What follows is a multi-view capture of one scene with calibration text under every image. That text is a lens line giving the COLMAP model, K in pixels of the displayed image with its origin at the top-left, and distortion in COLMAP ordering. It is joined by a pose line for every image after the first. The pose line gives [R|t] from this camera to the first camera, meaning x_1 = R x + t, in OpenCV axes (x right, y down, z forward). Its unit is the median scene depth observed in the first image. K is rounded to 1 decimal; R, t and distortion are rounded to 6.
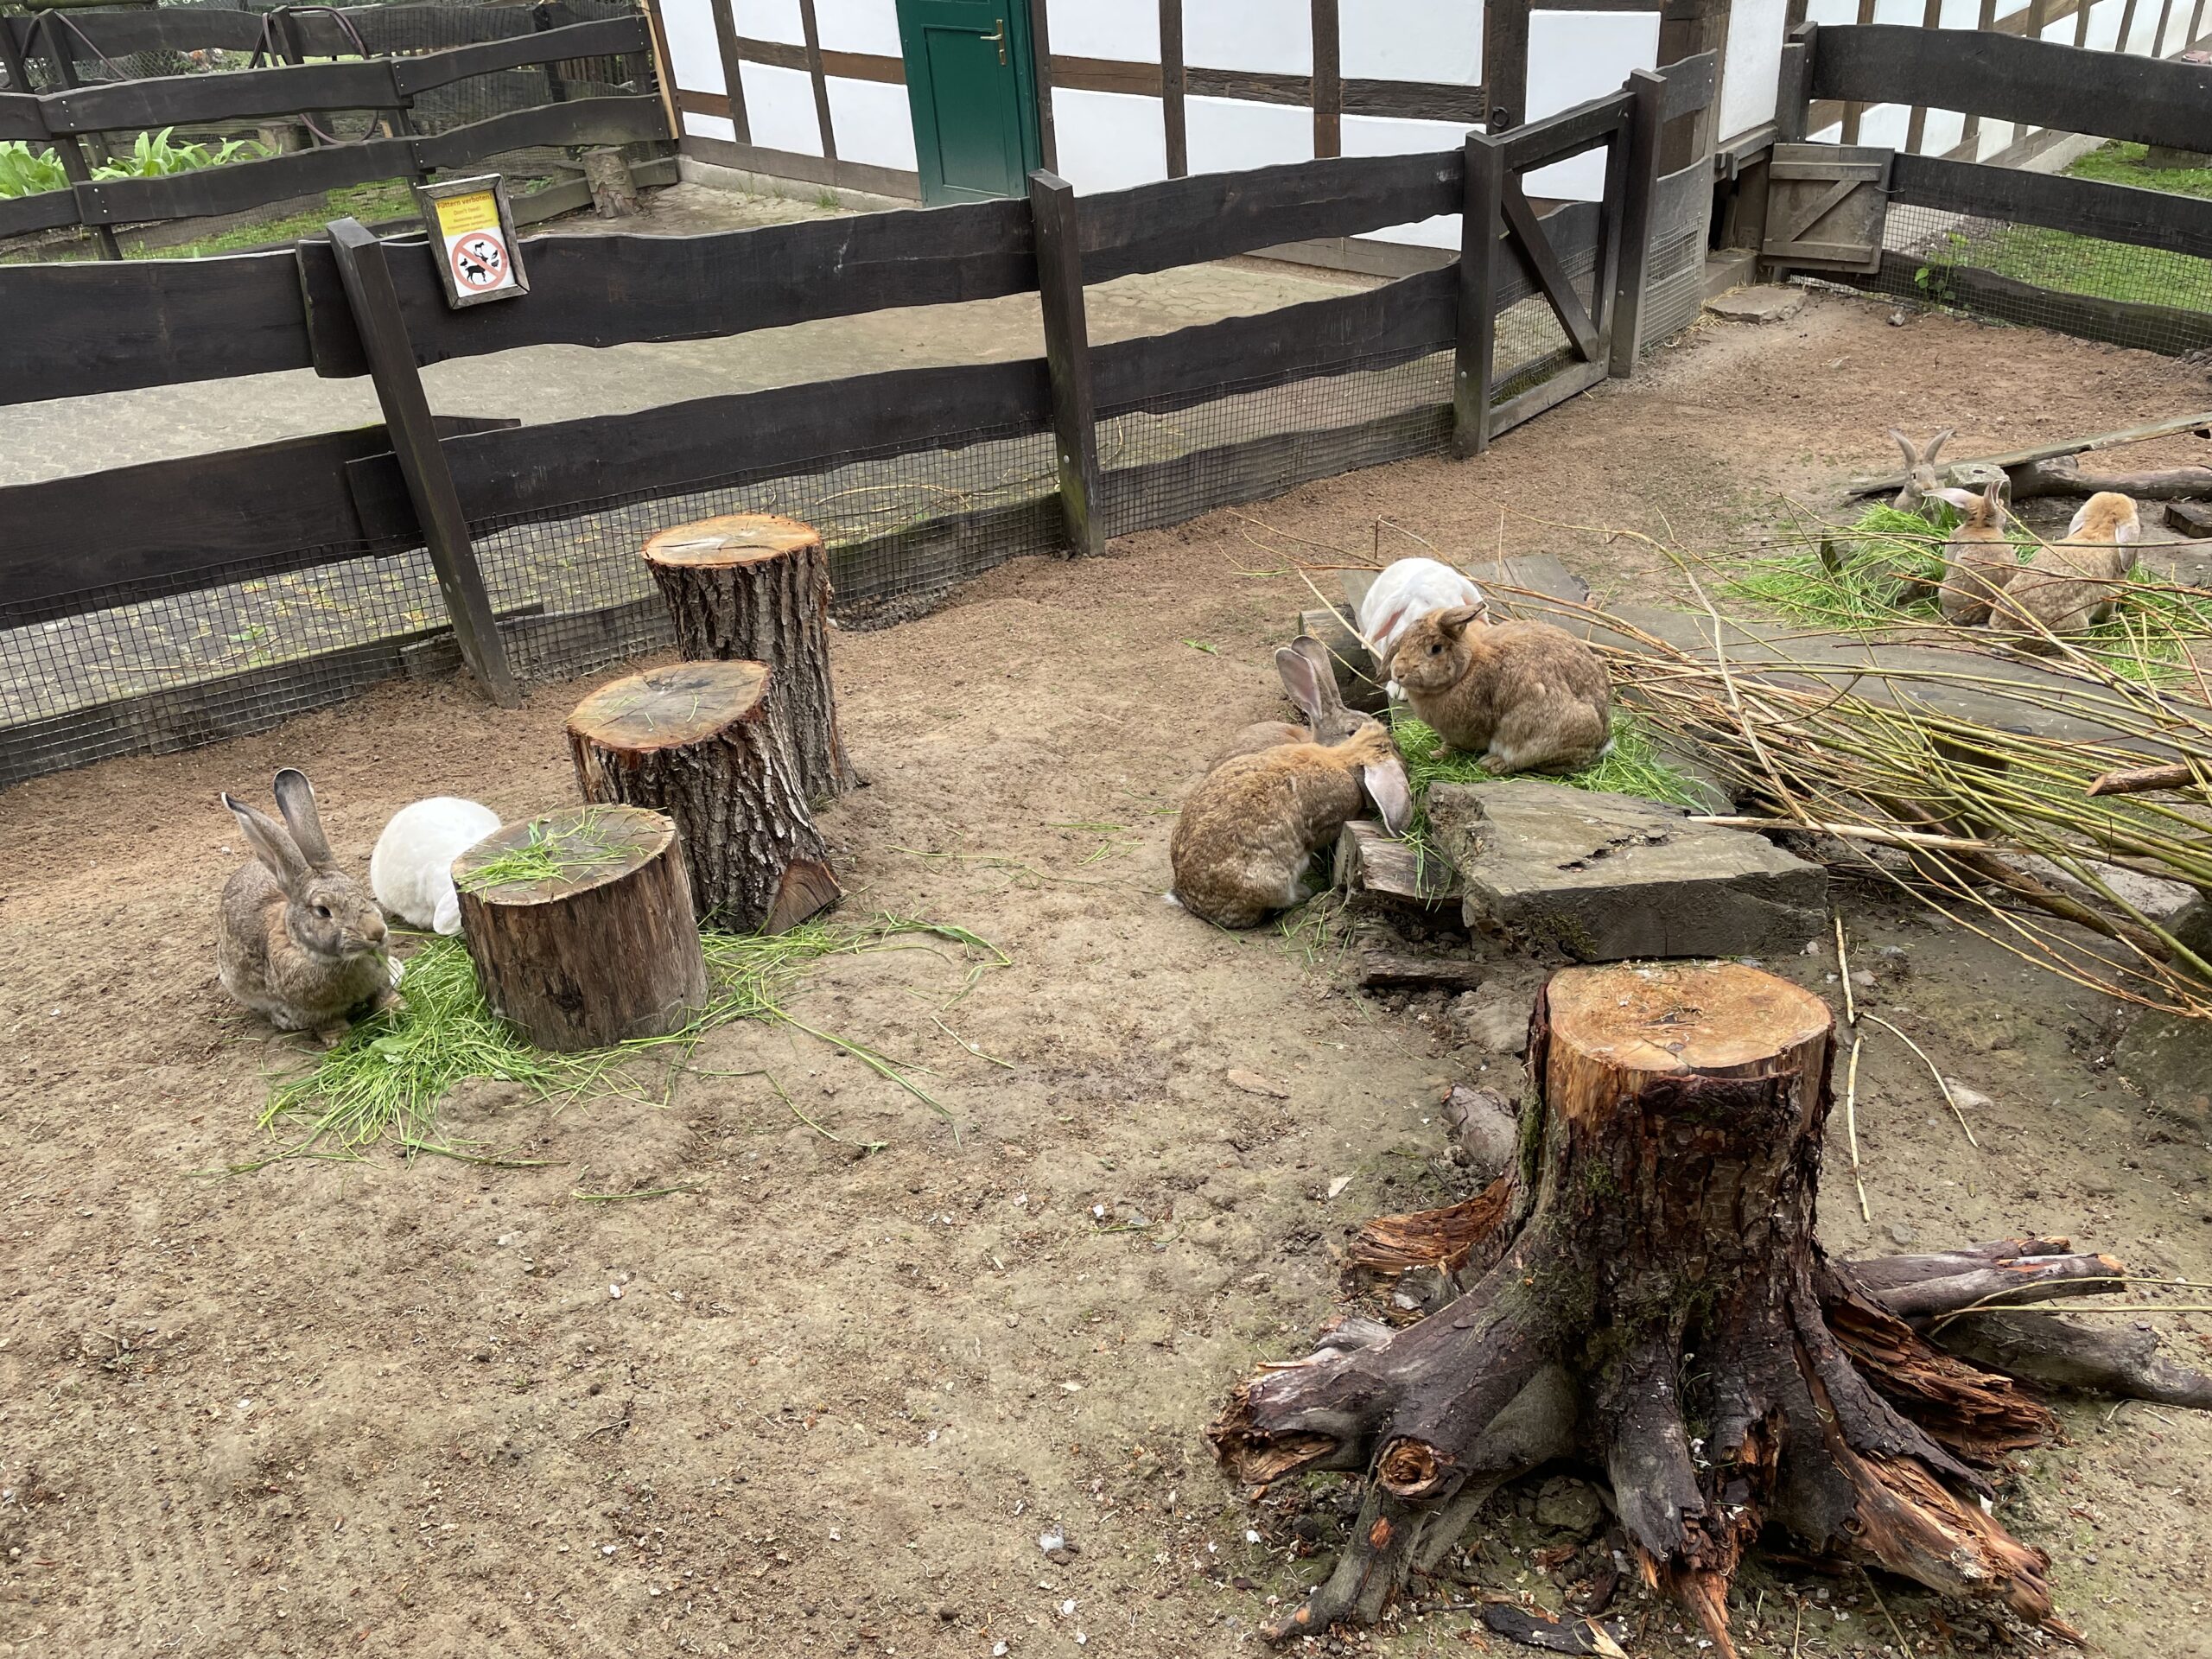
lens RADIAL K [[1664.8, 0, 1092.0], [0, 1664.8, 798.0], [0, 0, 1]] dist [0.086762, -0.112303]
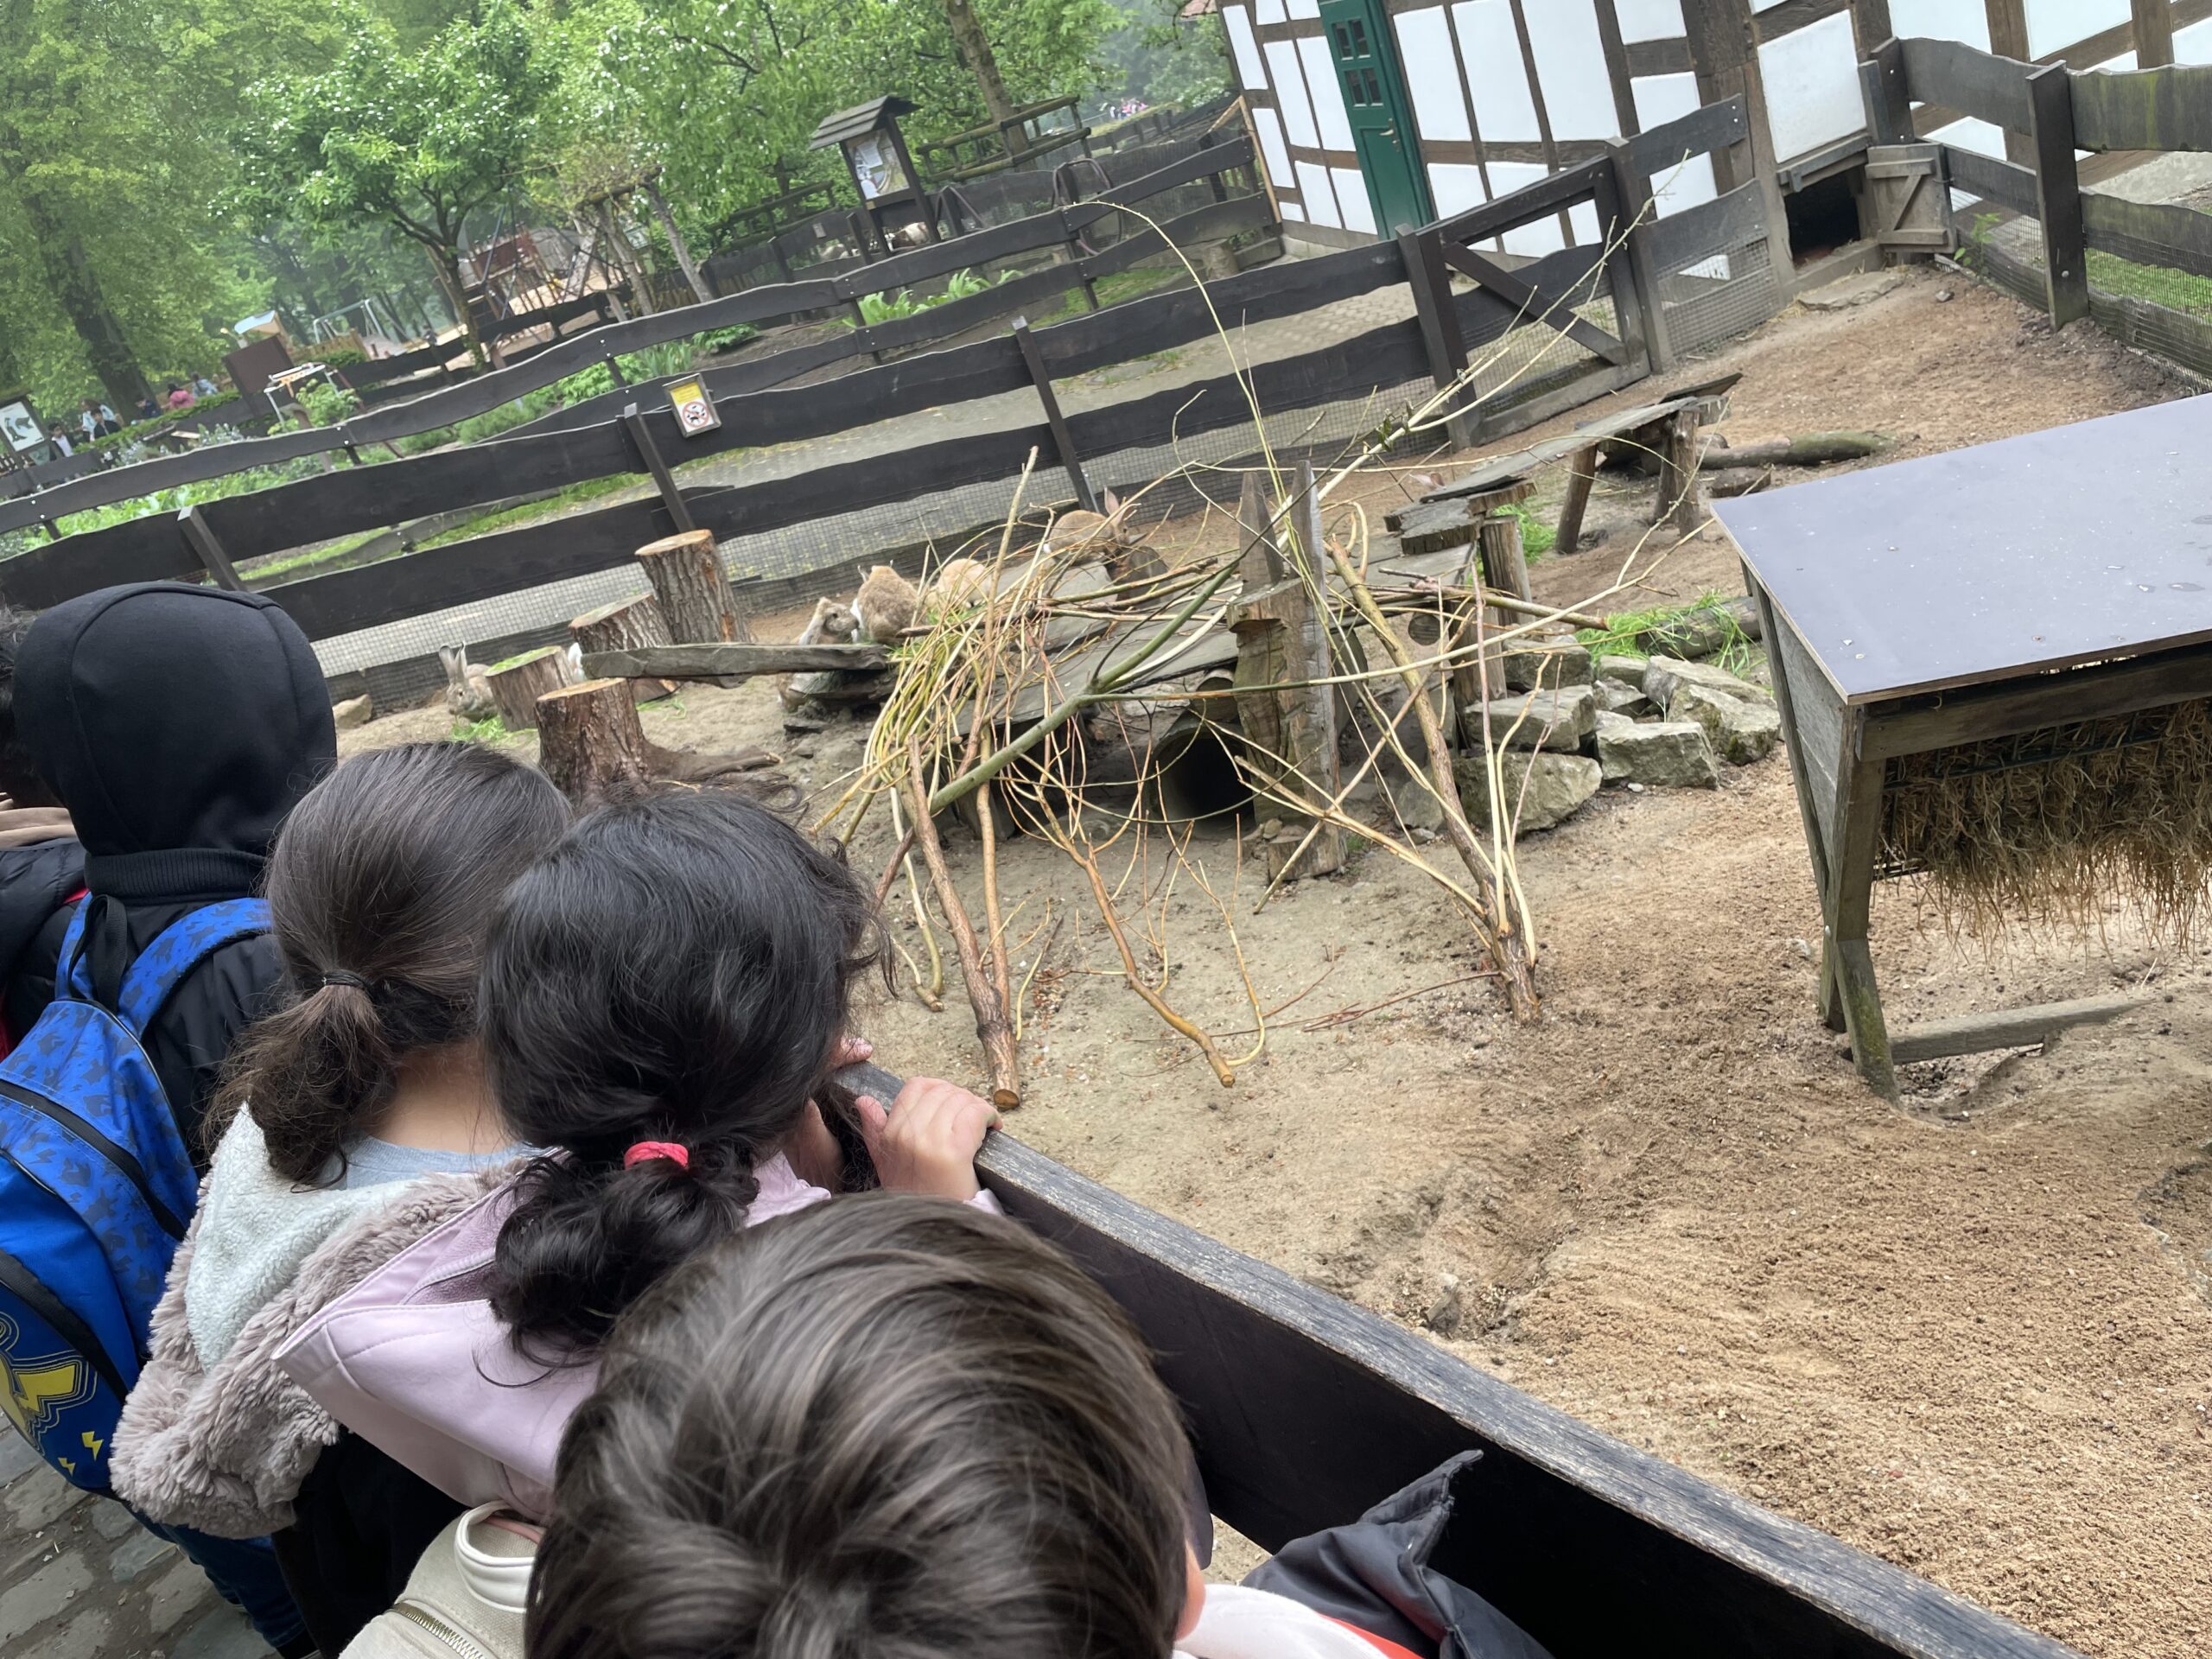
lens RADIAL K [[1664.8, 0, 1107.6], [0, 1664.8, 819.8], [0, 0, 1]] dist [0.086762, -0.112303]
pose [[0.819609, 0.059437, -0.569832, 0.763459], [-0.047696, 0.998230, 0.035519, 0.055022], [0.570935, -0.001933, 0.820993, -0.262160]]
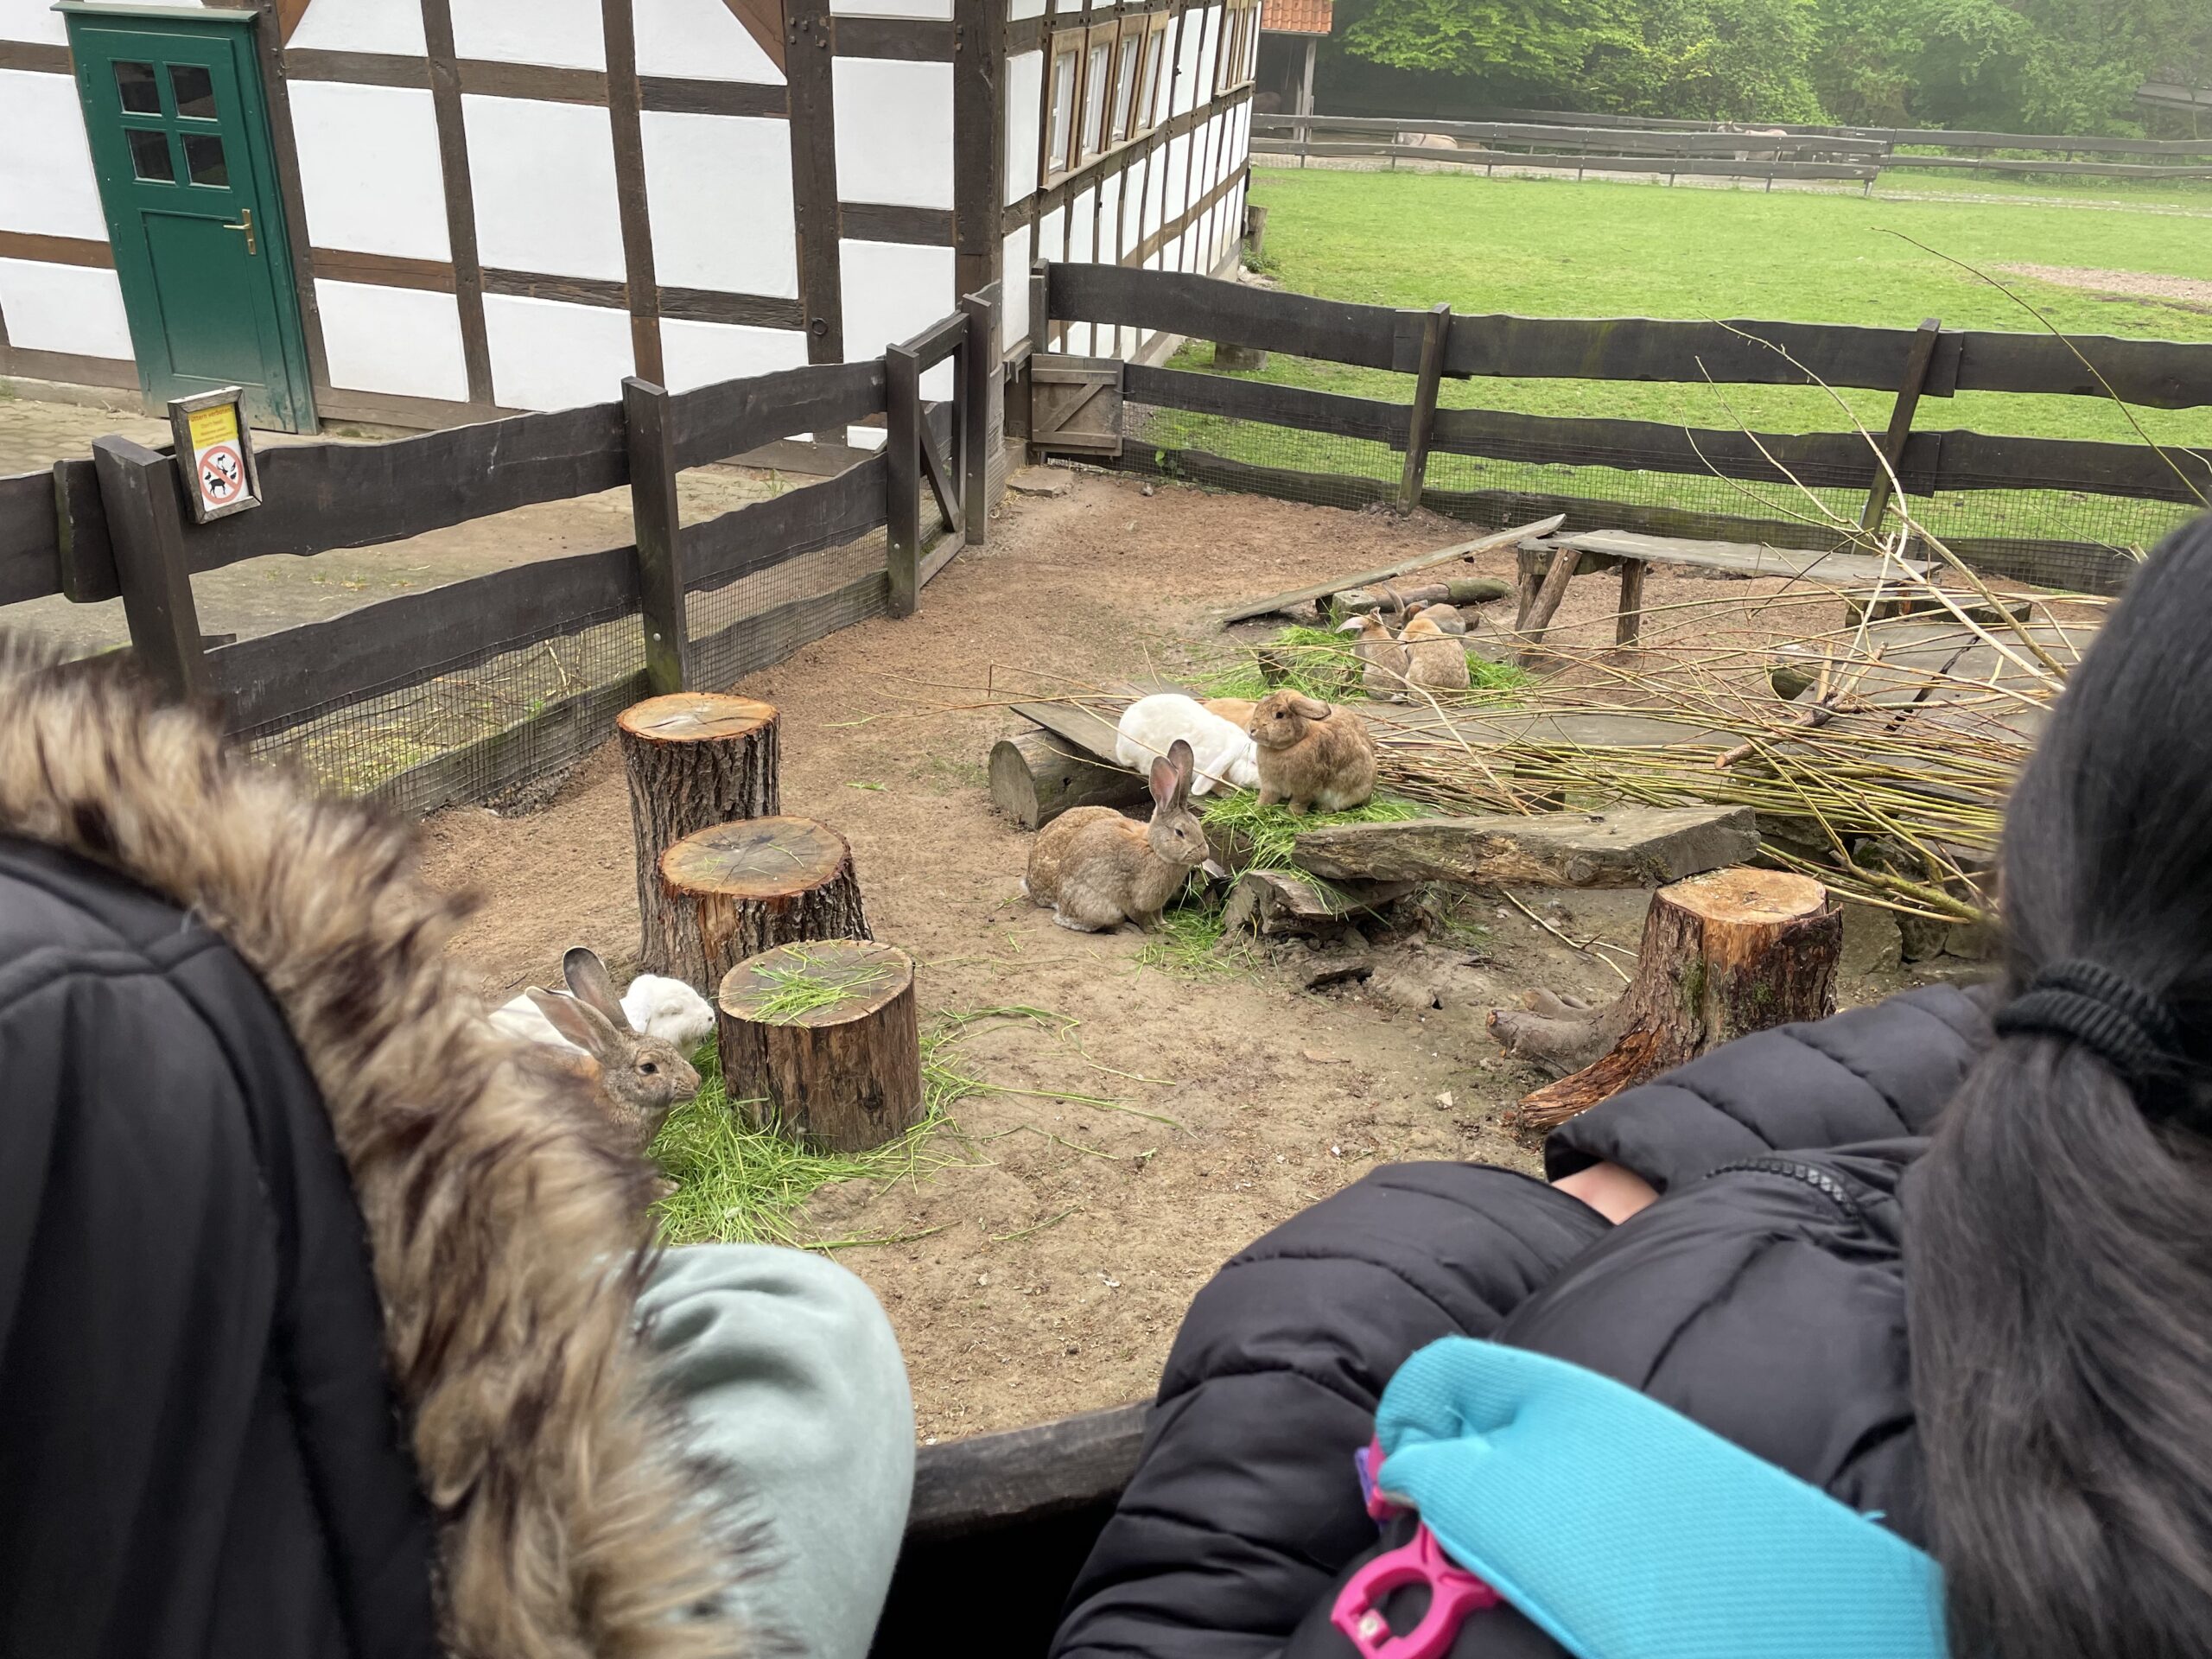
lens RADIAL K [[1664.8, 0, 1093.6], [0, 1664.8, 816.9], [0, 0, 1]] dist [0.086762, -0.112303]
pose [[0.845218, -0.132787, 0.517662, -0.273239], [0.177738, 0.983345, -0.037963, -0.000398], [-0.503999, 0.124096, 0.854743, -0.029643]]
